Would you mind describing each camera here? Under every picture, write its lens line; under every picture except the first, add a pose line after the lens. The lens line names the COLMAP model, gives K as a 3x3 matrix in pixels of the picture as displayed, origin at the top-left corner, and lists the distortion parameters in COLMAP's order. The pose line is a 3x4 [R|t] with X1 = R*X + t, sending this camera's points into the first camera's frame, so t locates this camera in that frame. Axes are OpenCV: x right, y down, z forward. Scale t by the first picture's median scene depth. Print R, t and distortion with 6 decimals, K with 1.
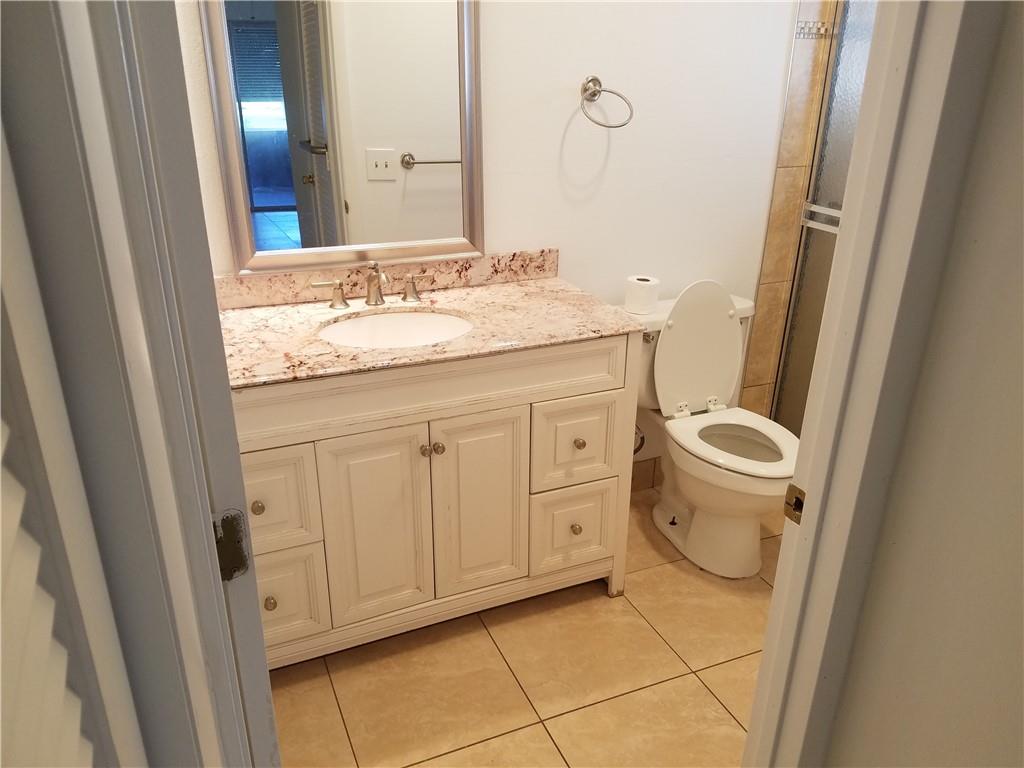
lens RADIAL K [[792.4, 0, 514.4], [0, 792.4, 398.4], [0, 0, 1]] dist [0.112873, -0.153219]
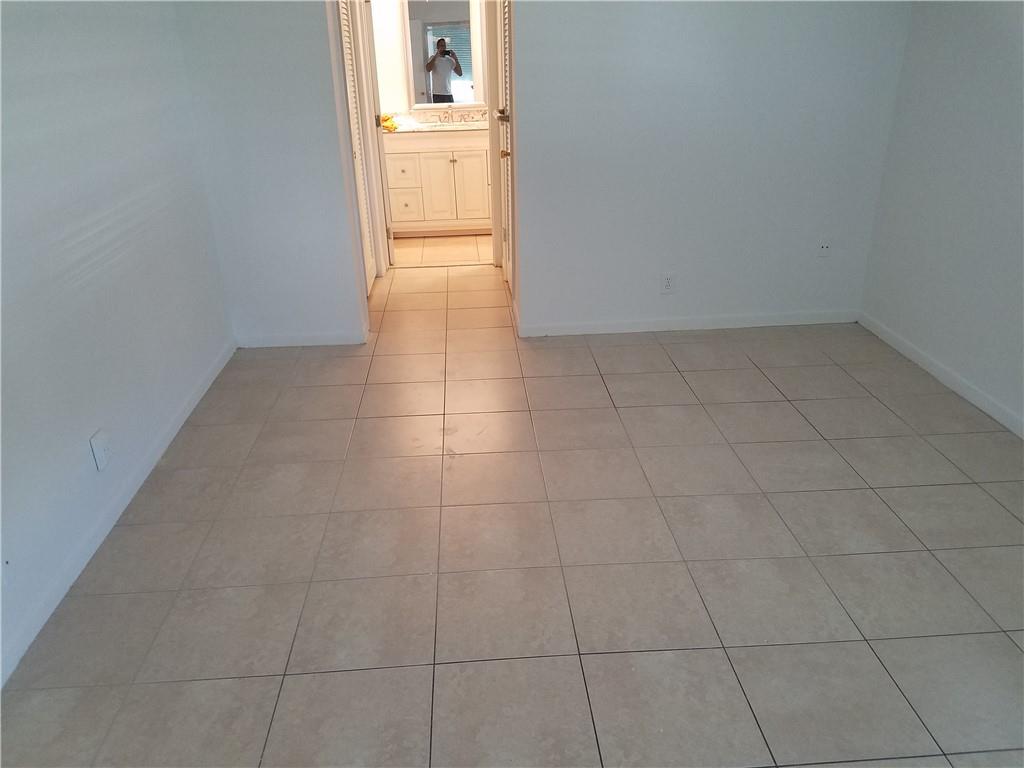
lens RADIAL K [[792.4, 0, 514.4], [0, 792.4, 398.4], [0, 0, 1]] dist [0.112873, -0.153219]
pose [[0.942265, 0.109626, -0.316415, 1.171515], [-0.103970, 0.993973, 0.034758, 0.817826], [0.318319, 0.000146, 0.947984, -1.876477]]
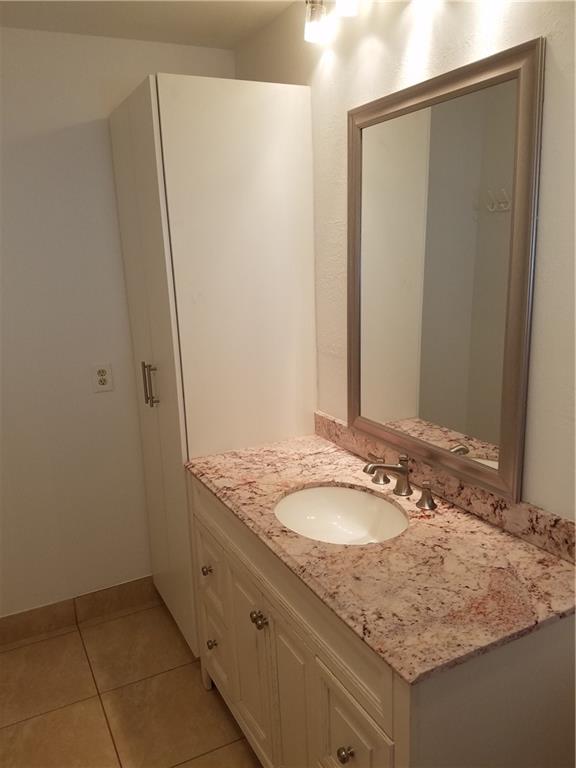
lens RADIAL K [[572.8, 0, 288.0], [0, 572.8, 384.0], [0, 0, 1]] dist [0.229665, -0.327769]
pose [[0.078945, 0.201760, -0.976248, 0.534065], [-0.363444, 0.917726, 0.160275, -0.324154], [0.928265, 0.342159, 0.145778, 0.724492]]
